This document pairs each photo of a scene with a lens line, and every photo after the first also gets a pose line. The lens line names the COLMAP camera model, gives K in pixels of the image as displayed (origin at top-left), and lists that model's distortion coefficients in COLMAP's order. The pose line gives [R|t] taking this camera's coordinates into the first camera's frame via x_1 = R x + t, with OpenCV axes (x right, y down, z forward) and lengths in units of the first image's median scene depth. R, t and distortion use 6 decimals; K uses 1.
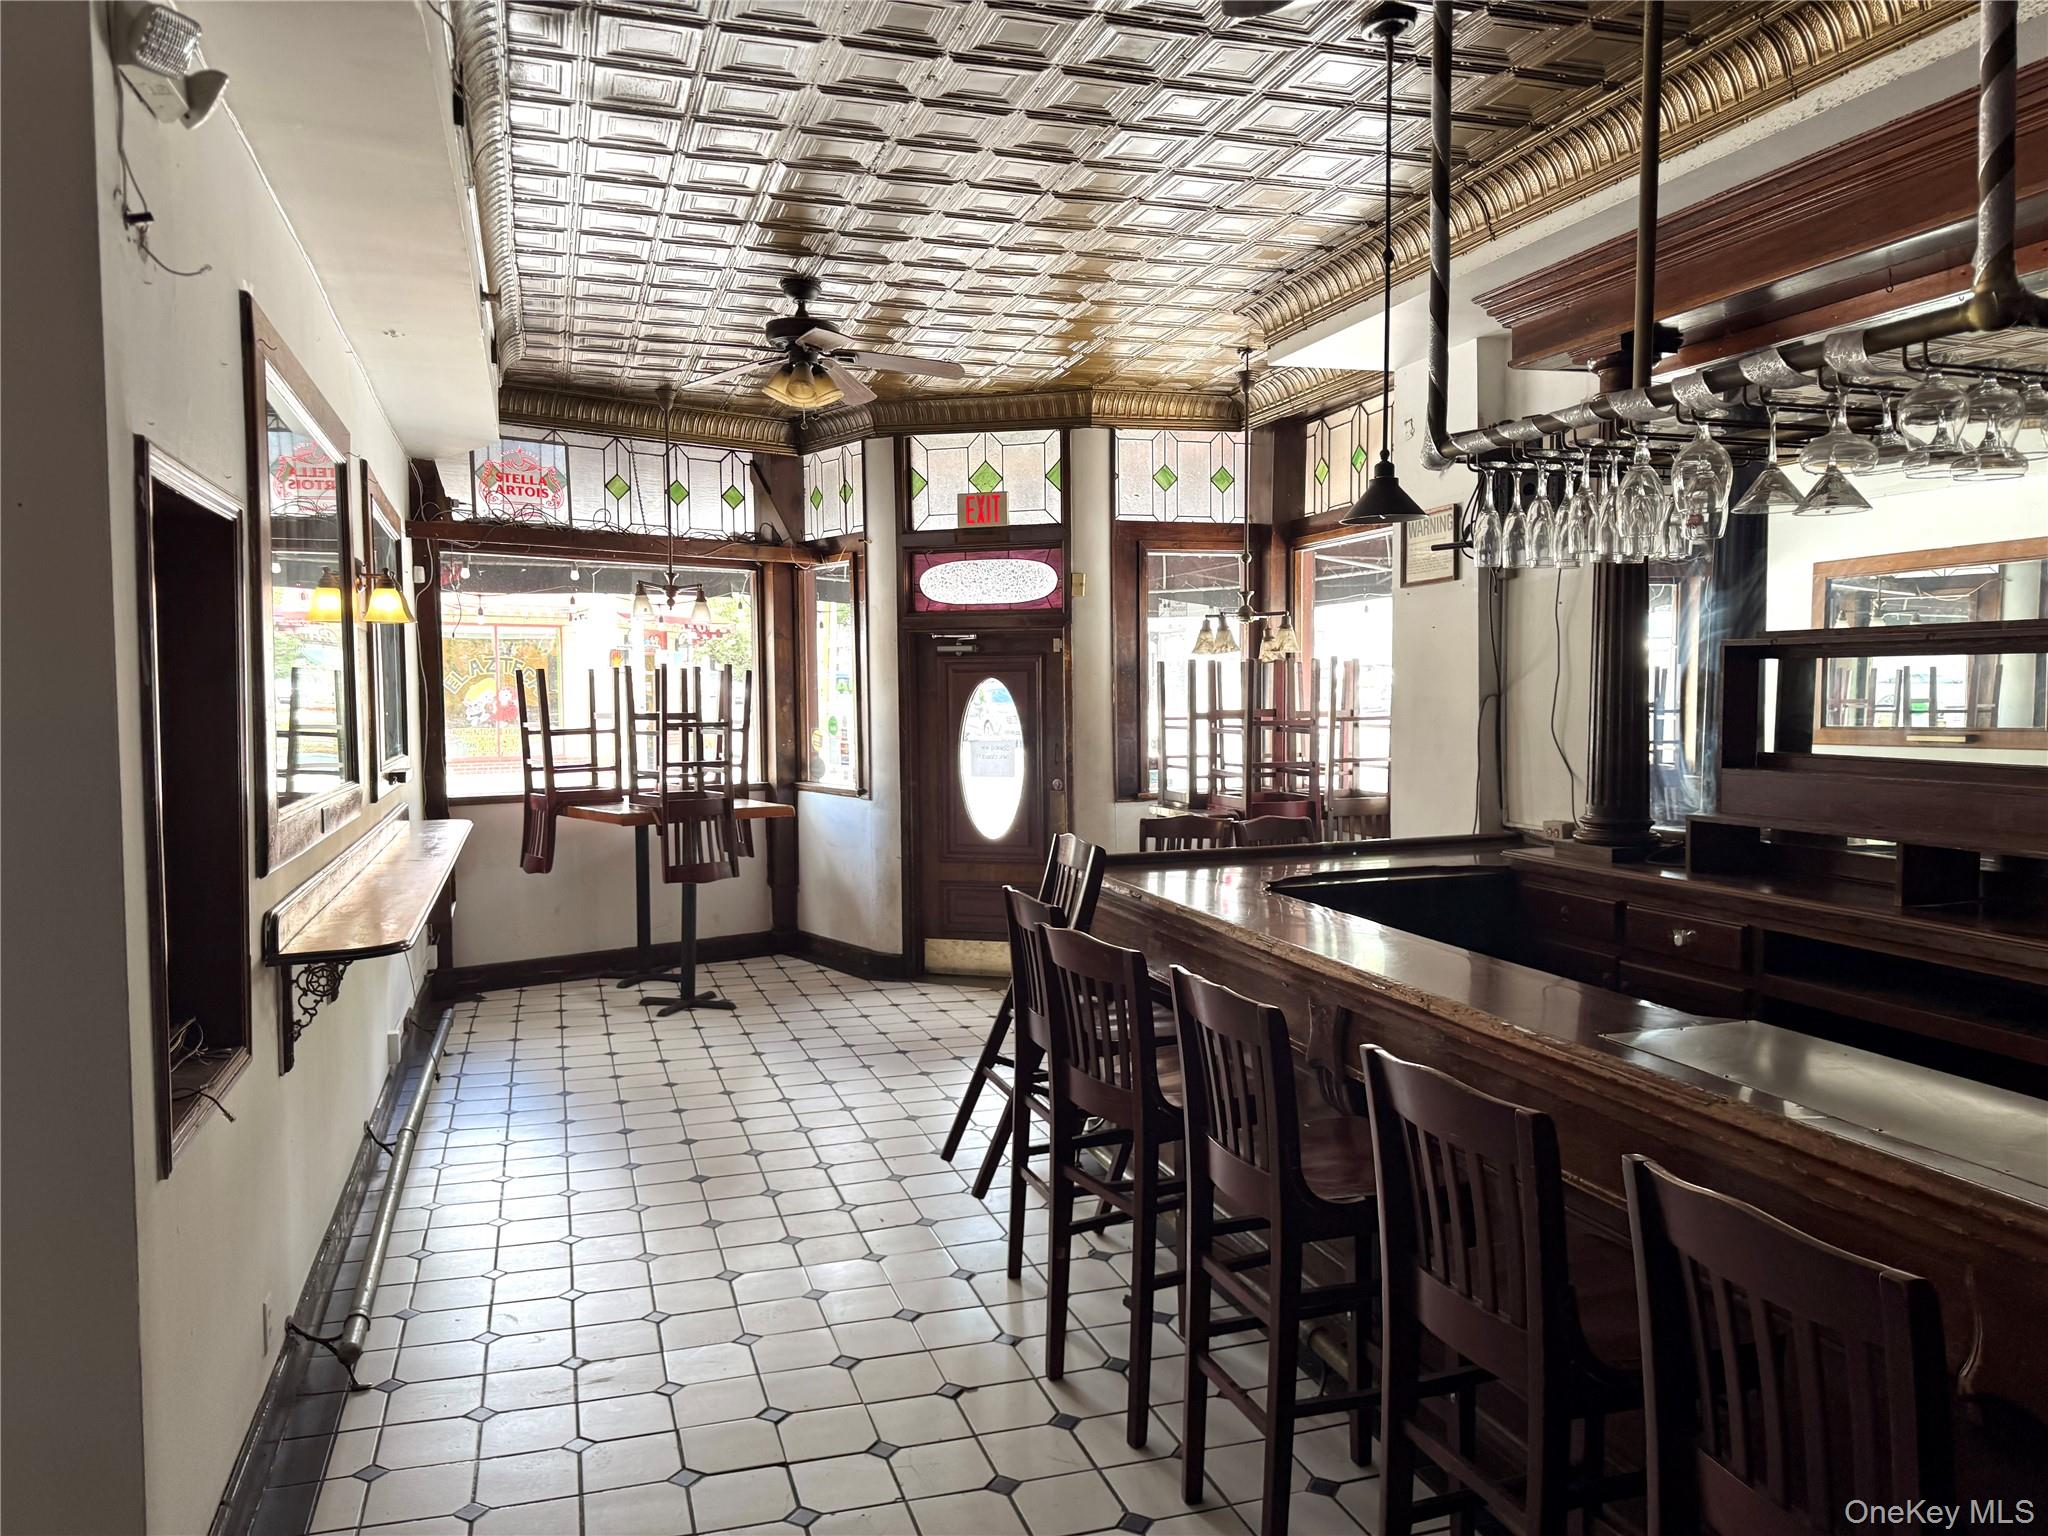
lens RADIAL K [[1452.0, 0, 1024.0], [0, 1452.0, 768.0], [0, 0, 1]] dist [0.146581, -0.259525]
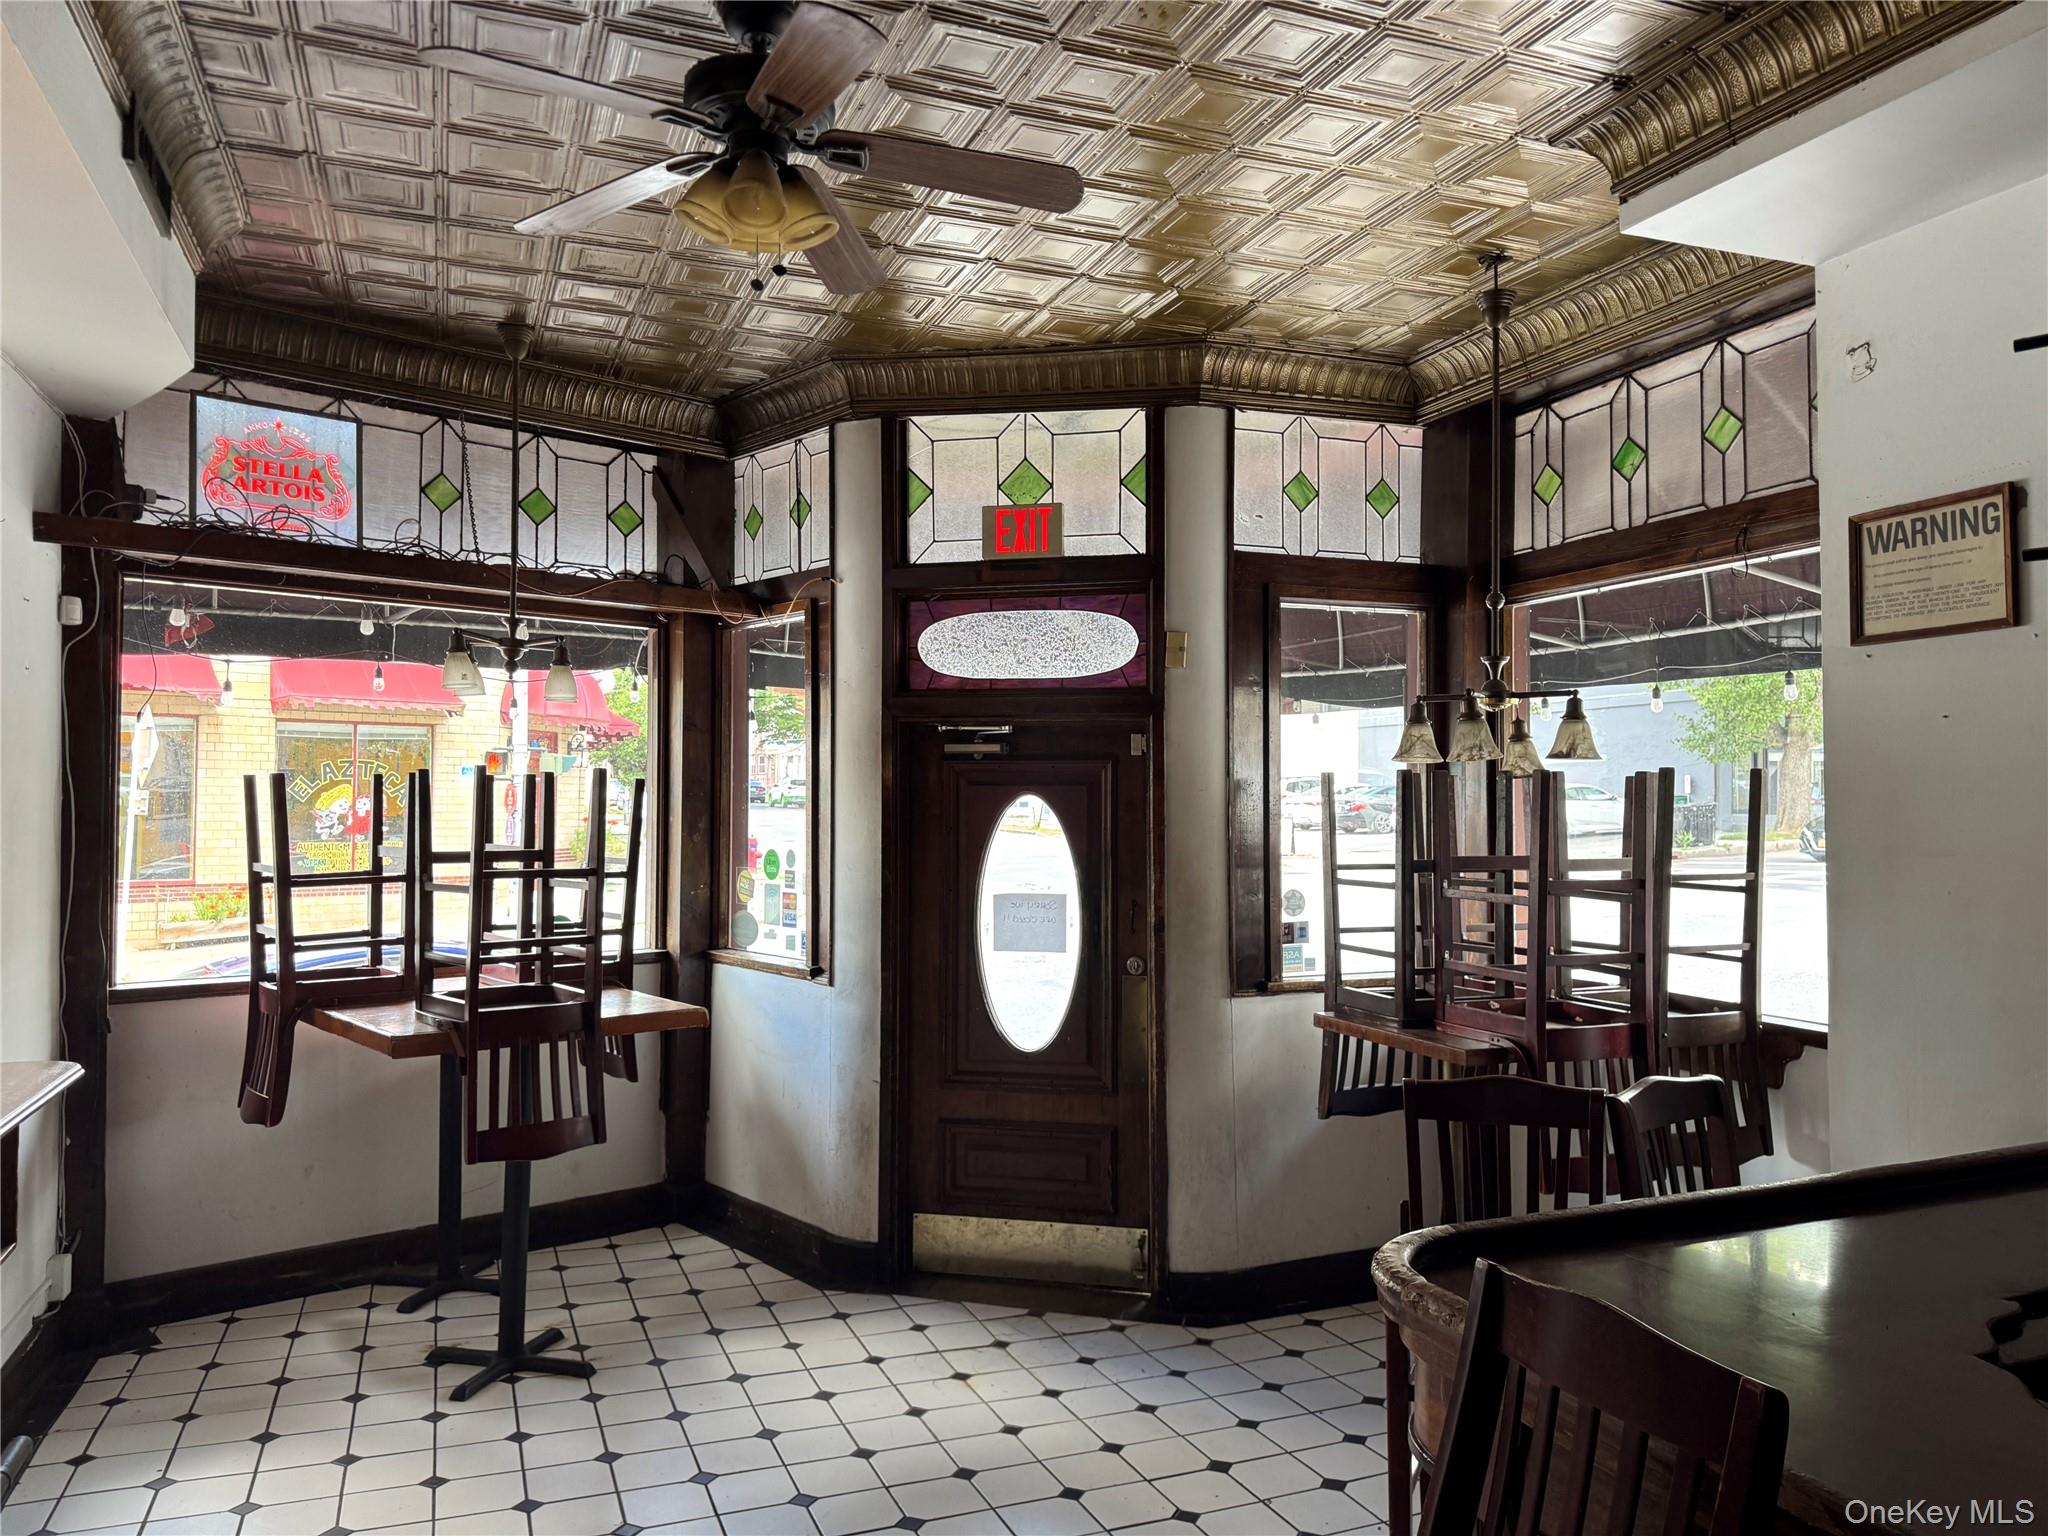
lens RADIAL K [[1452.0, 0, 1024.0], [0, 1452.0, 768.0], [0, 0, 1]] dist [0.146581, -0.259525]
pose [[0.998022, 0.013669, 0.061358, -0.064068], [-0.008958, 0.997037, -0.076400, -0.025396], [-0.062220, 0.075699, 0.995188, 0.370708]]
